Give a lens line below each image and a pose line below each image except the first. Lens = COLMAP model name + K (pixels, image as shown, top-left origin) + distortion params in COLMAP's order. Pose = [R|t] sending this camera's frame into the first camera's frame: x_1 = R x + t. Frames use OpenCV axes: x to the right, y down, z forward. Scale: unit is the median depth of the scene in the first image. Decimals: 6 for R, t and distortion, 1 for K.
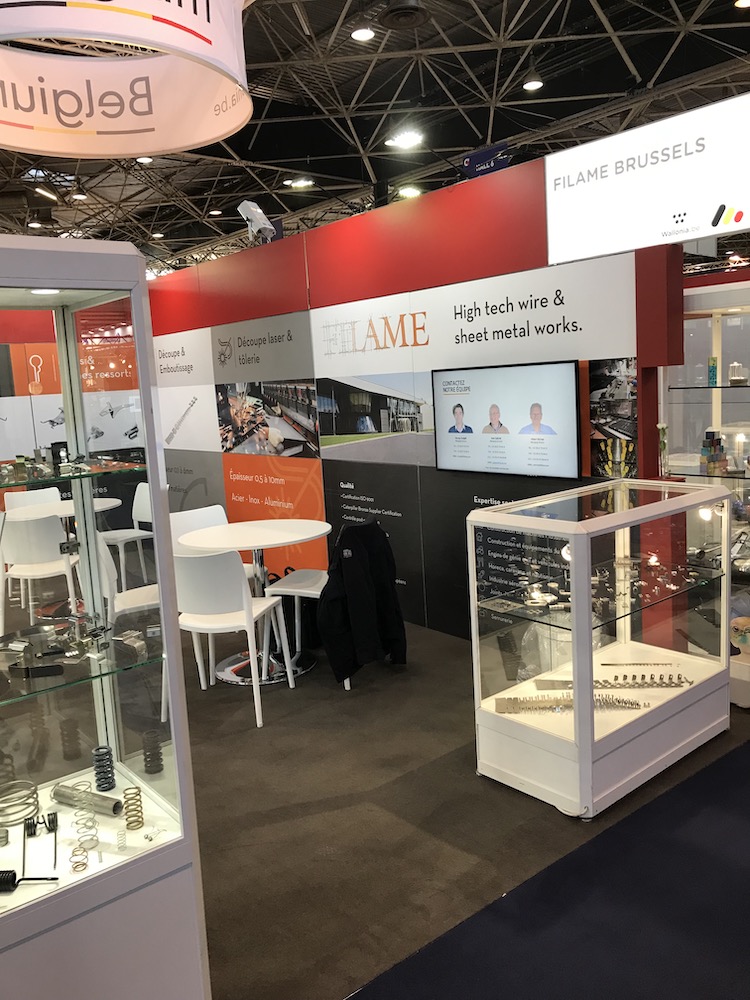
lens RADIAL K [[820.9, 0, 375.8], [0, 820.9, 502.5], [0, 0, 1]] dist [0.046762, -0.054019]
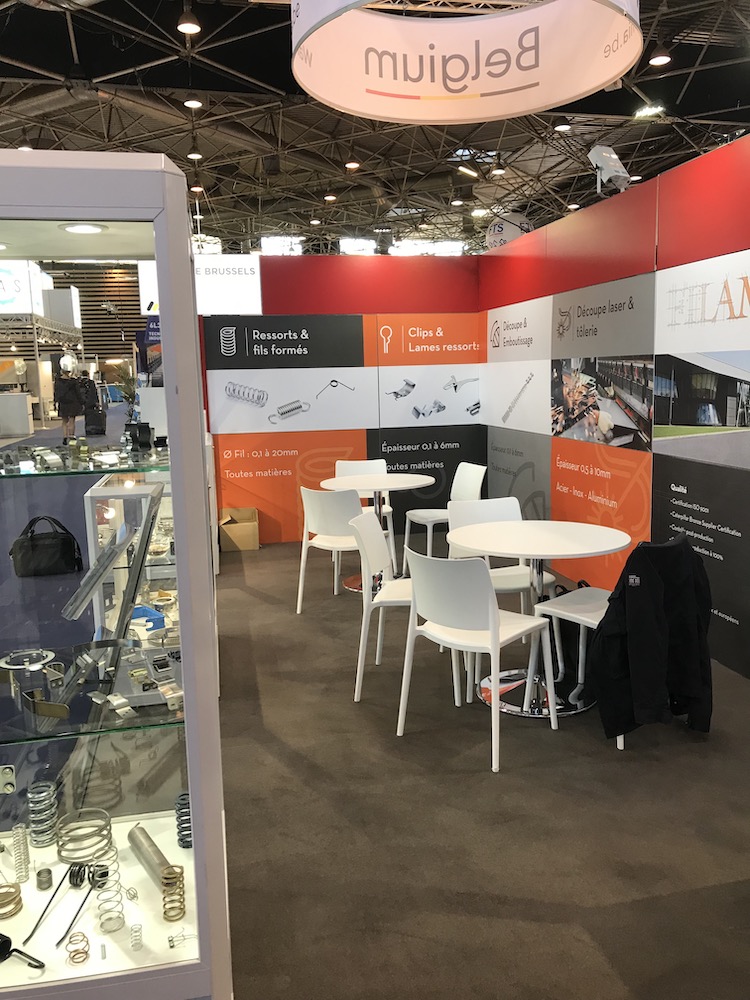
lens RADIAL K [[820.9, 0, 375.8], [0, 820.9, 499.4], [0, 0, 1]] dist [0.046762, -0.054019]
pose [[0.884558, 0.105789, -0.454275, 0.066070], [-0.093830, 0.994388, 0.048862, -0.020145], [0.456894, -0.000596, 0.889521, 0.129826]]
